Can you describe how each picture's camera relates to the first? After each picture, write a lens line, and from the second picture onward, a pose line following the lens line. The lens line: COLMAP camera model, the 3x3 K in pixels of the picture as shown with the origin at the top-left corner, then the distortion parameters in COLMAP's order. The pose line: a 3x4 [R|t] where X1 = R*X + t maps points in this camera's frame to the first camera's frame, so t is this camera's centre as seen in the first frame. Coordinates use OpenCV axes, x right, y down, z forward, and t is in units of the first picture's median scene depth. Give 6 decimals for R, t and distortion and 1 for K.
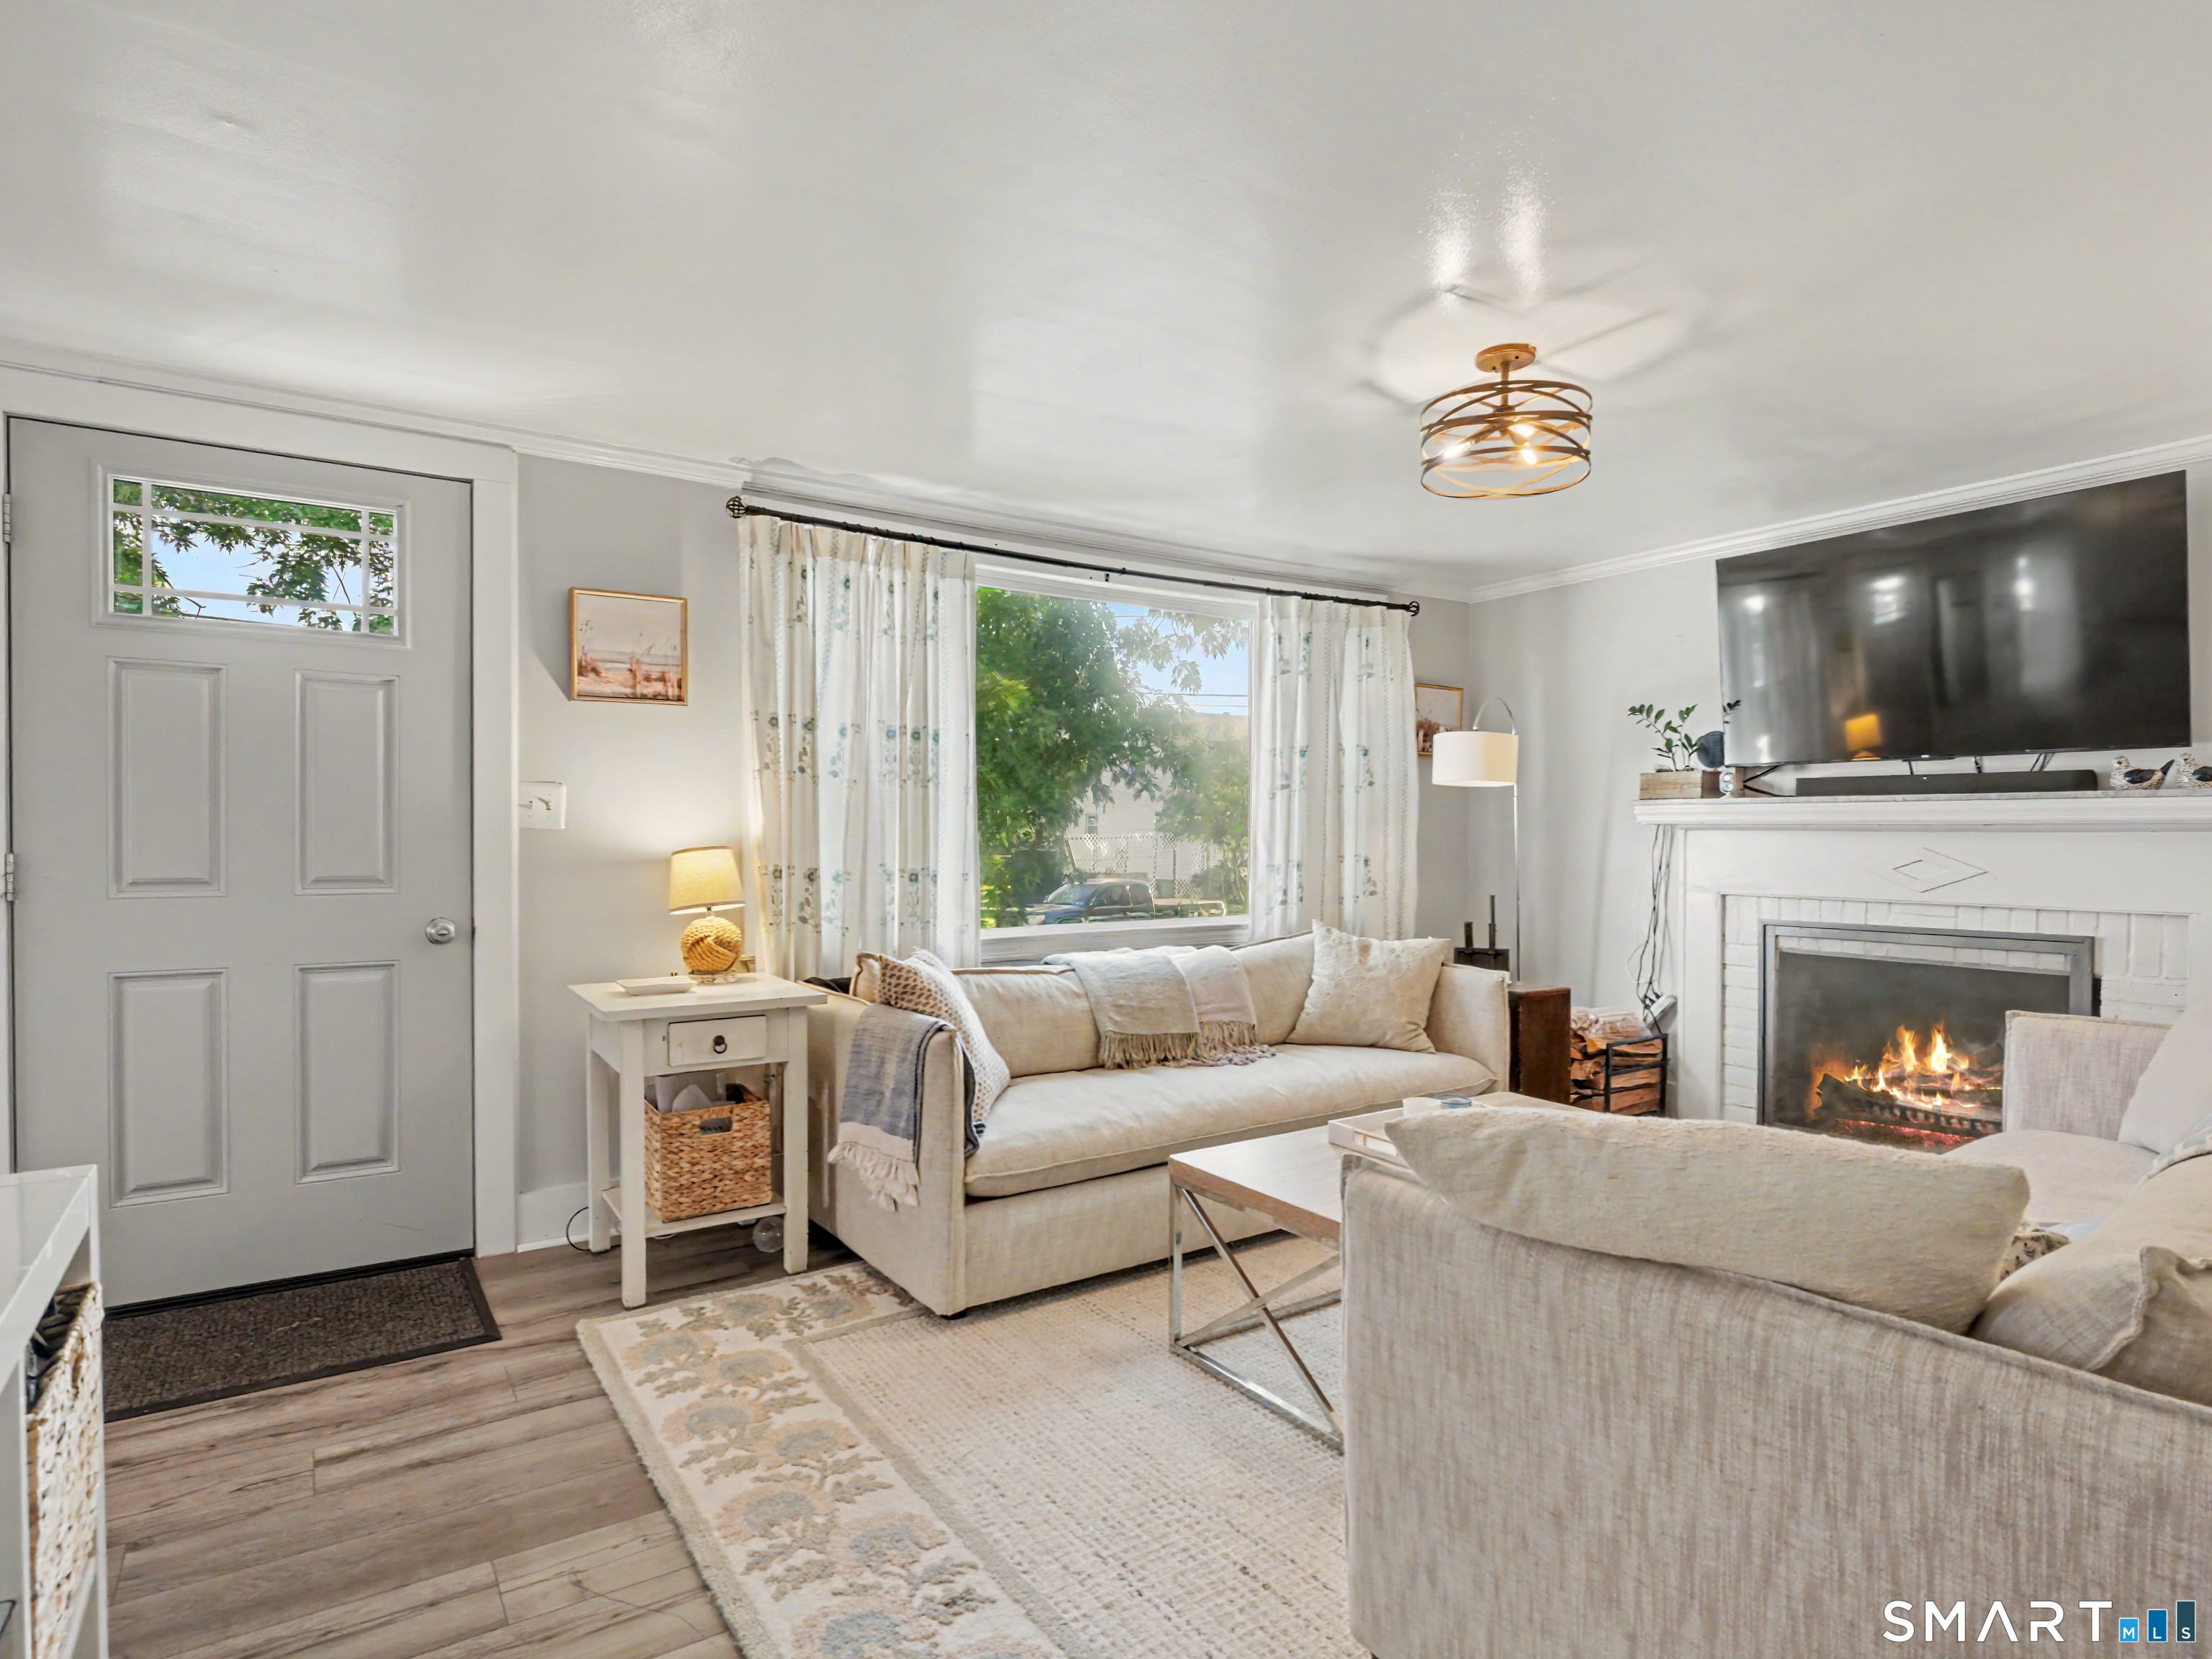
lens RADIAL K [[1190.2, 0, 1102.1], [0, 1190.2, 839.9], [0, 0, 1]] dist [-0.014136, -0.001117]
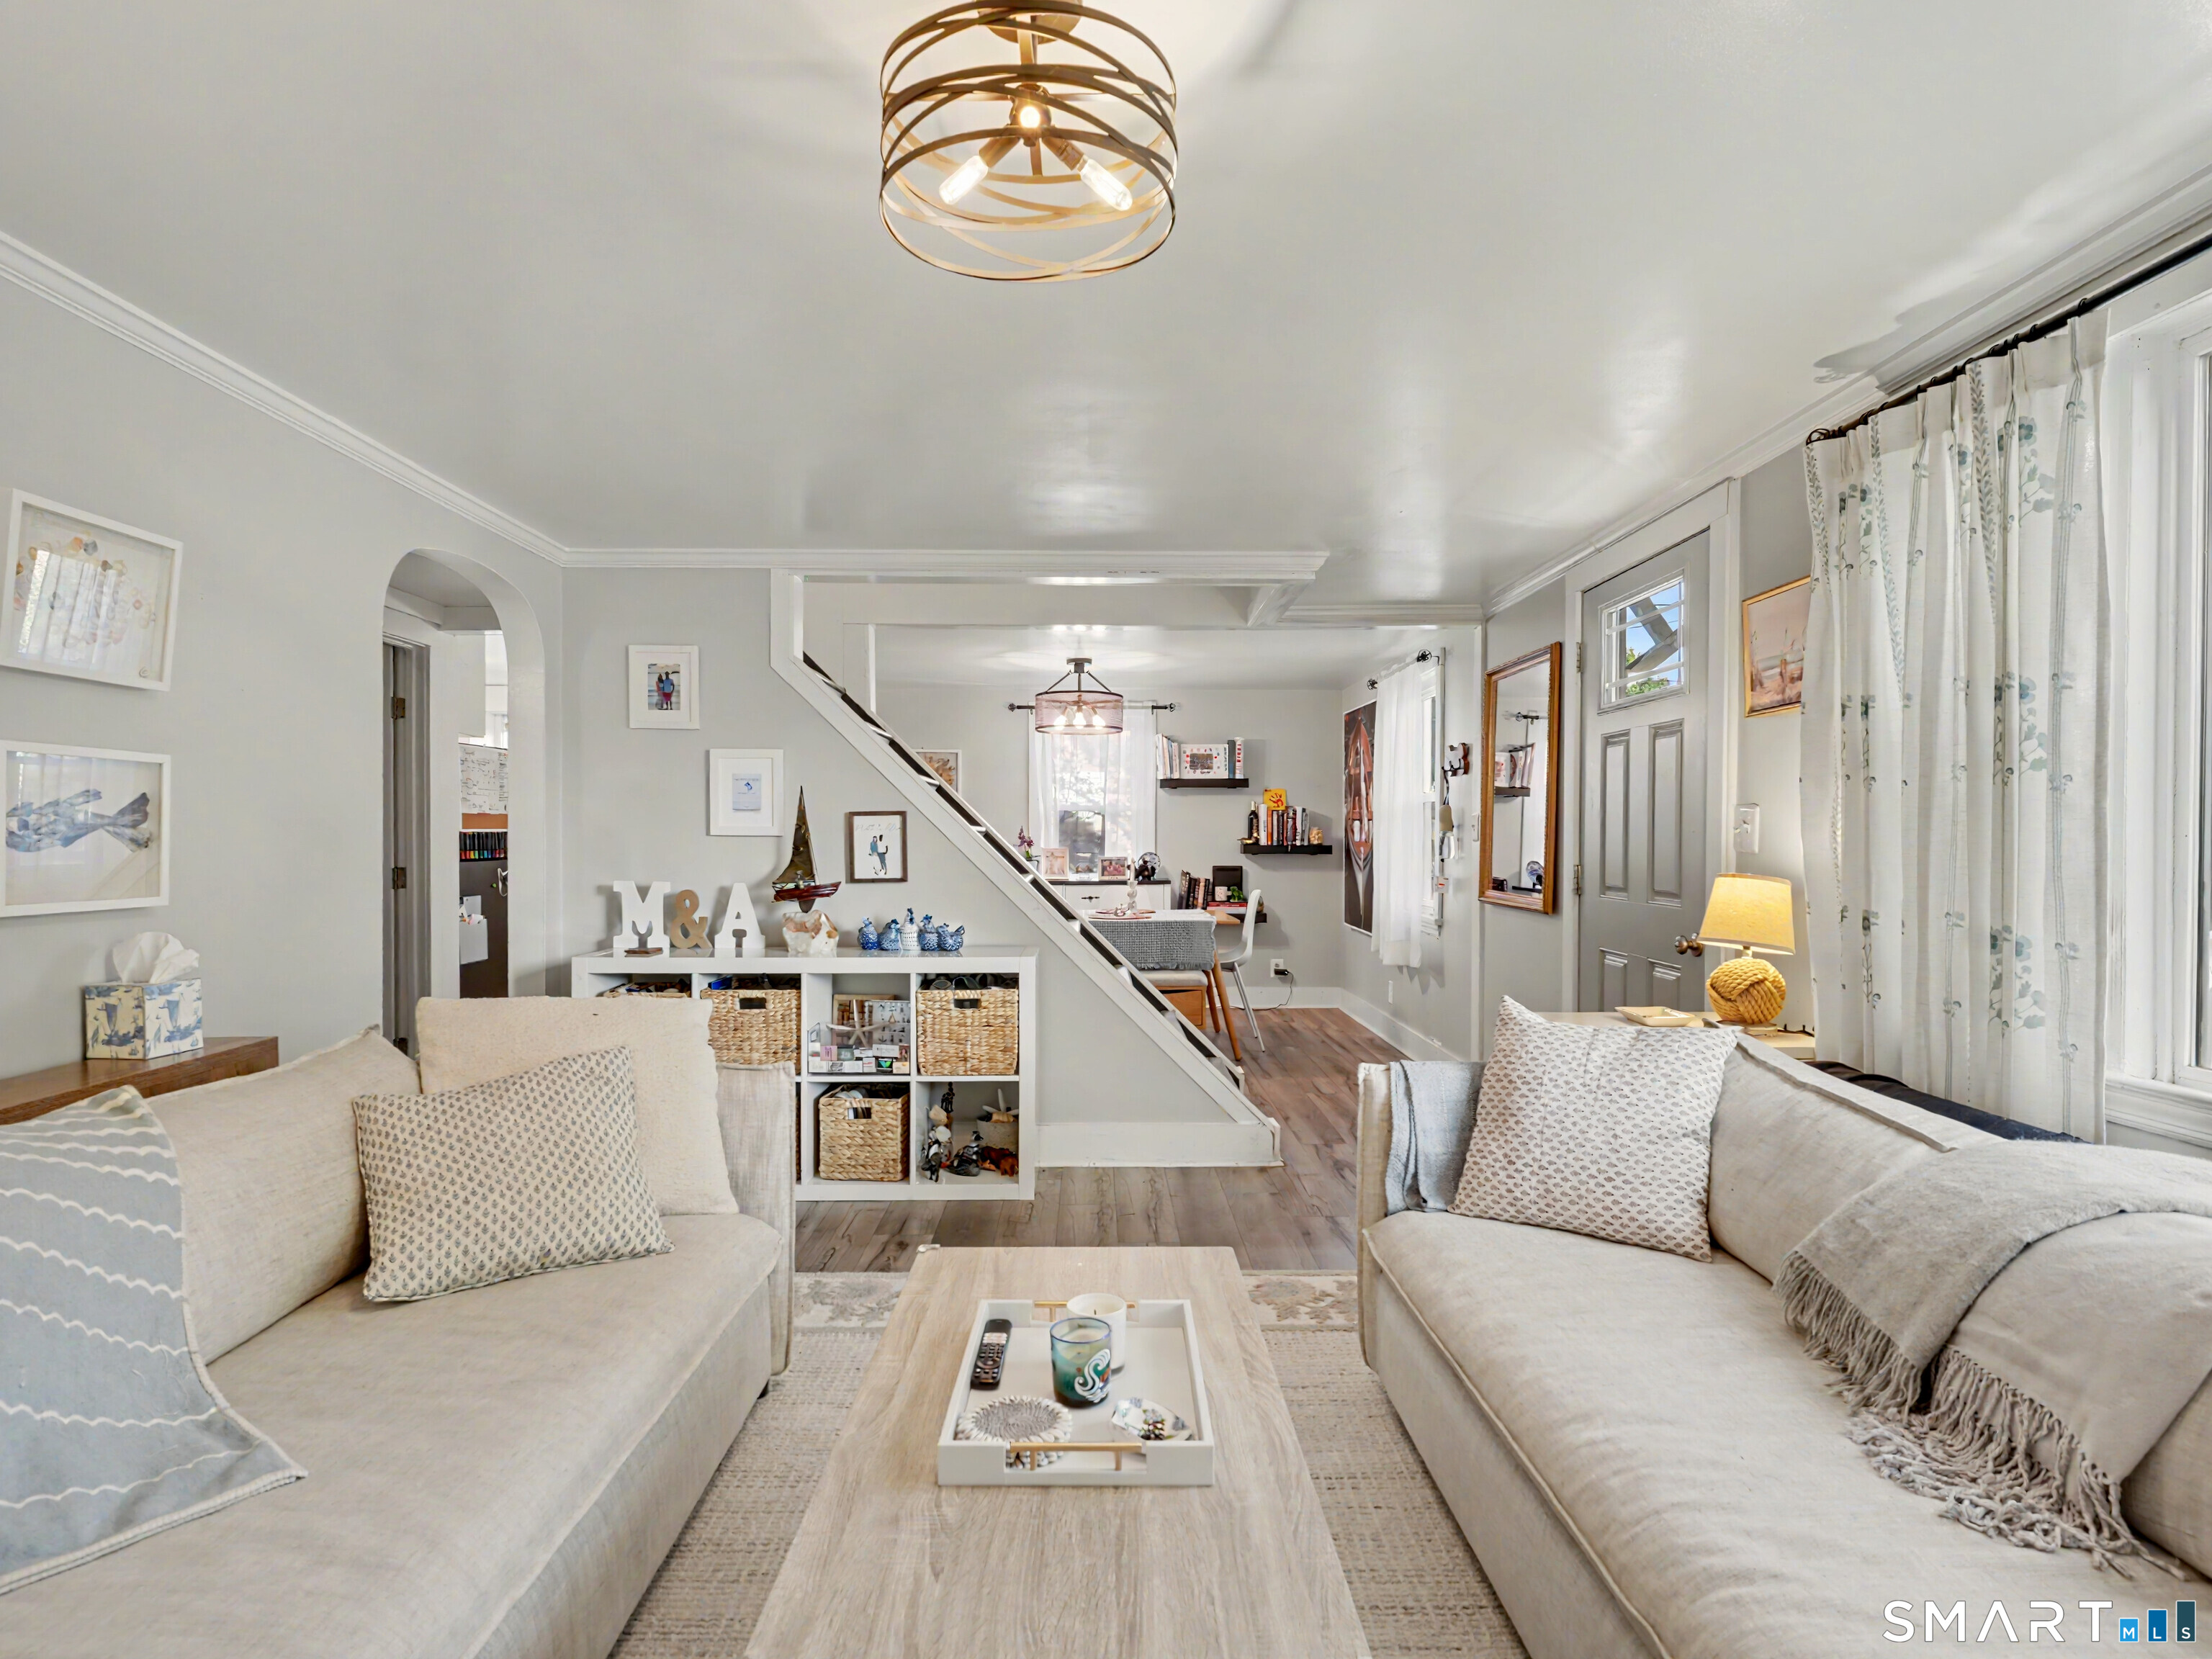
lens RADIAL K [[1190.2, 0, 1102.1], [0, 1190.2, 839.9], [0, 0, 1]] dist [-0.014136, -0.001117]
pose [[-0.554486, -0.000129, -0.832193, 0.771010], [-0.006814, 0.999967, 0.004386, -0.024214], [0.832165, 0.008103, -0.554468, 1.330806]]
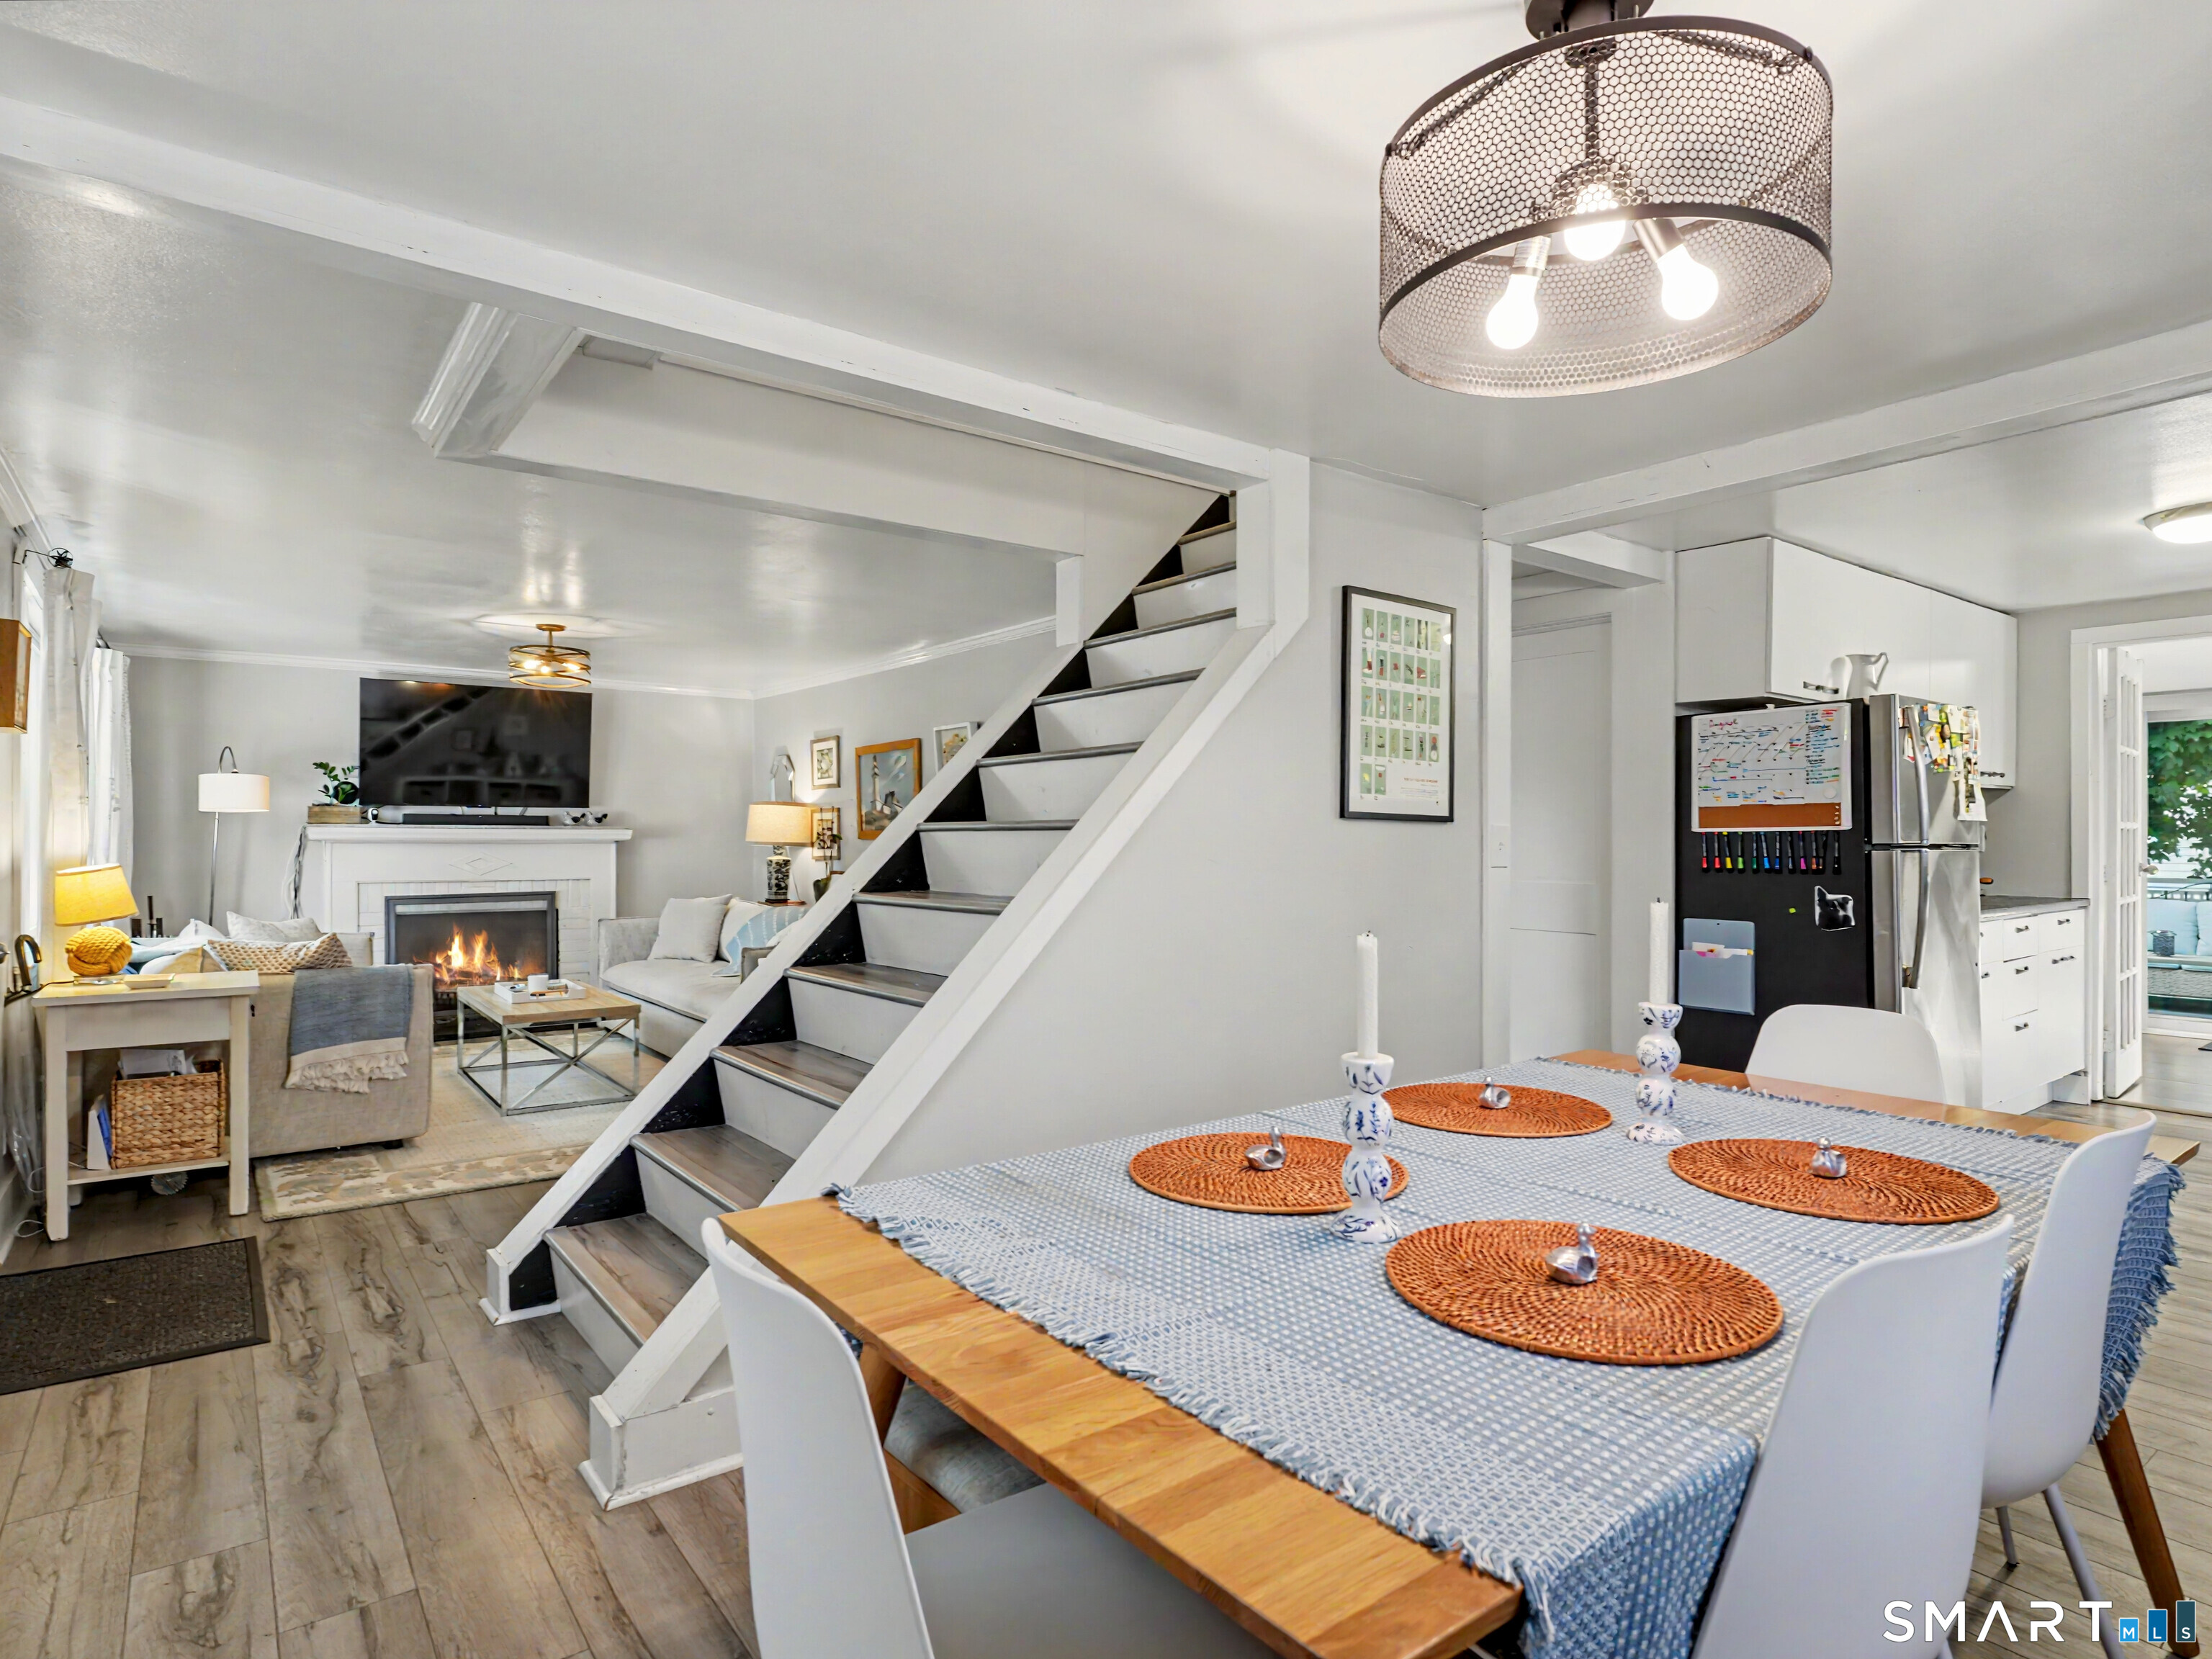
lens RADIAL K [[1190.2, 0, 1102.1], [0, 1190.2, 839.9], [0, 0, 1]] dist [-0.014136, -0.001117]
pose [[-0.054819, -0.002499, 0.998493, -1.854993], [0.001928, 0.999995, 0.002608, -0.024745], [-0.998494, 0.002068, -0.054814, 0.119759]]
